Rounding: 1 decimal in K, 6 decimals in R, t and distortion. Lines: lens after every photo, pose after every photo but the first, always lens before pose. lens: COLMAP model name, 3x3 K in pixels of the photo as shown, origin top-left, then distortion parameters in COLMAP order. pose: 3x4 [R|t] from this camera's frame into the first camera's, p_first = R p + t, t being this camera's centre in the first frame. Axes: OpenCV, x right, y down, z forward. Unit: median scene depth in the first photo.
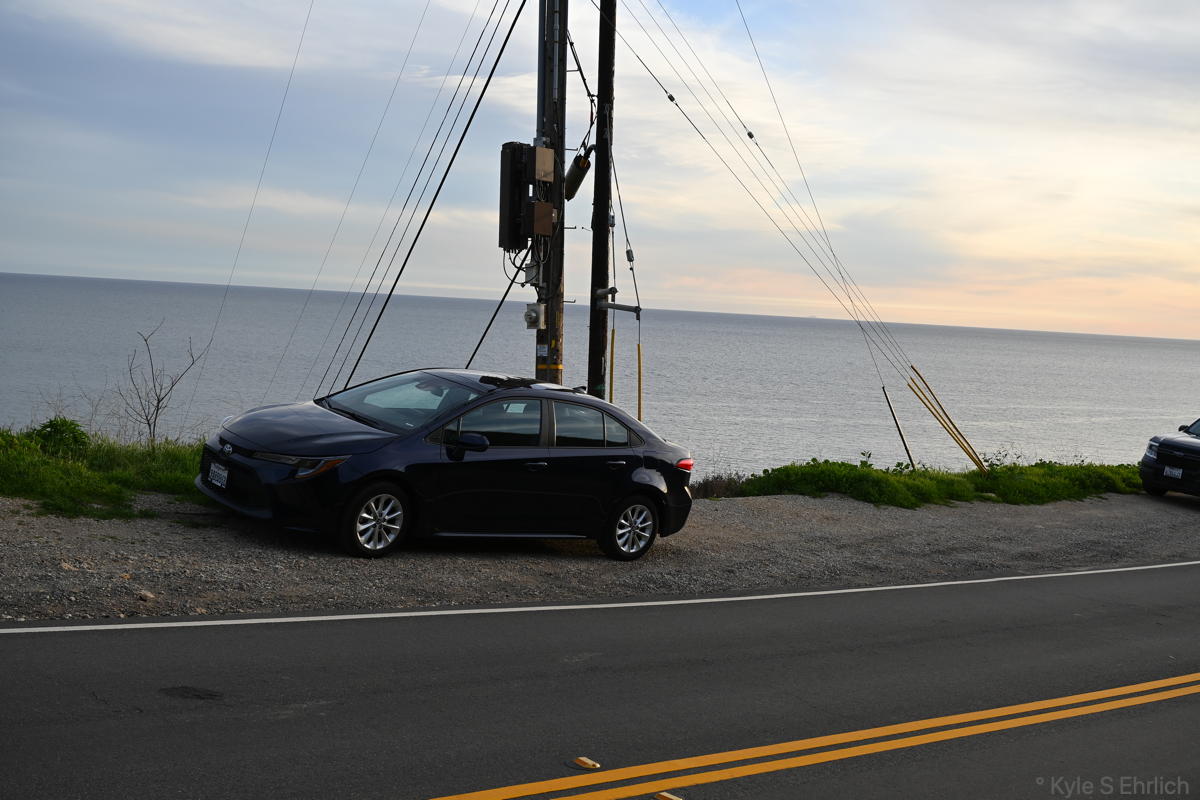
lens RADIAL K [[1394.9, 0, 600.6], [0, 1394.9, 400.2], [0, 0, 1]] dist [0.018254, -0.071101]
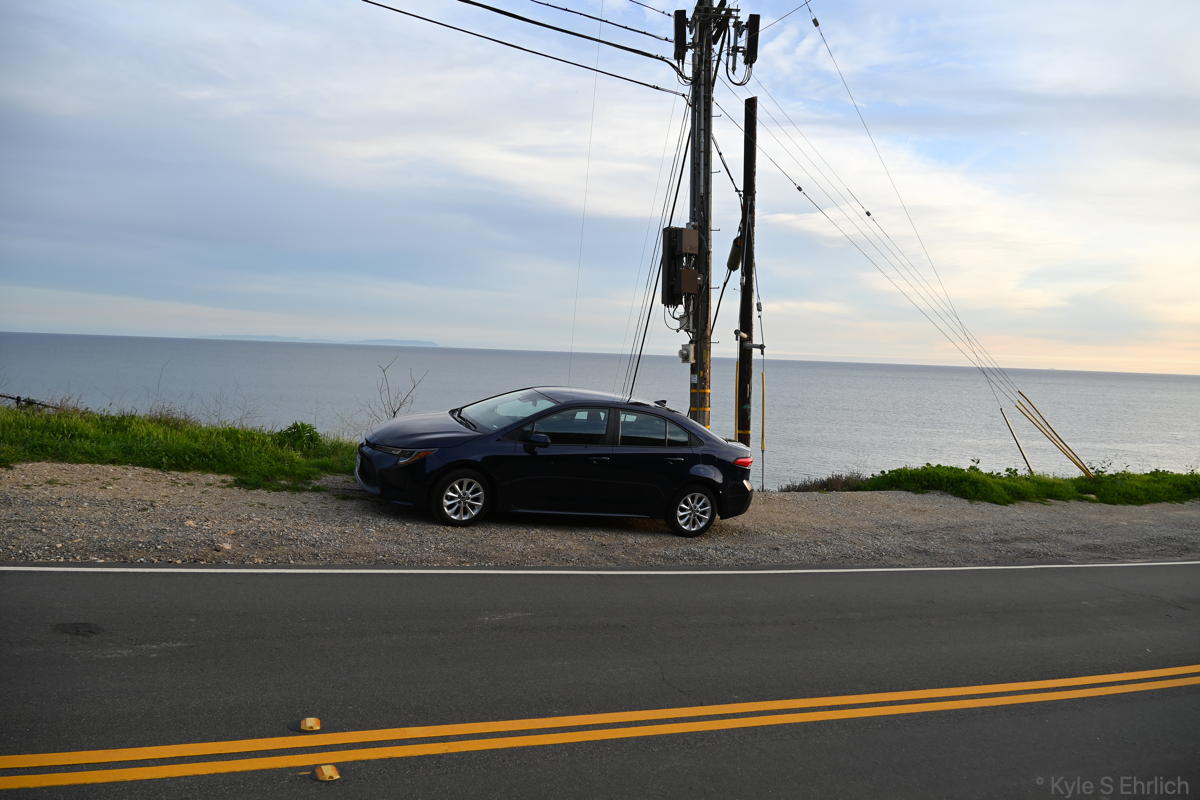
lens RADIAL K [[902.3, 0, 600.5], [0, 902.3, 400.4], [0, 0, 1]] dist [0.006086, -0.006365]
pose [[0.951261, -0.004687, -0.308351, 0.143707], [-0.004408, 0.999576, -0.028792, 0.011042], [0.308355, 0.028749, 0.950837, 0.141080]]
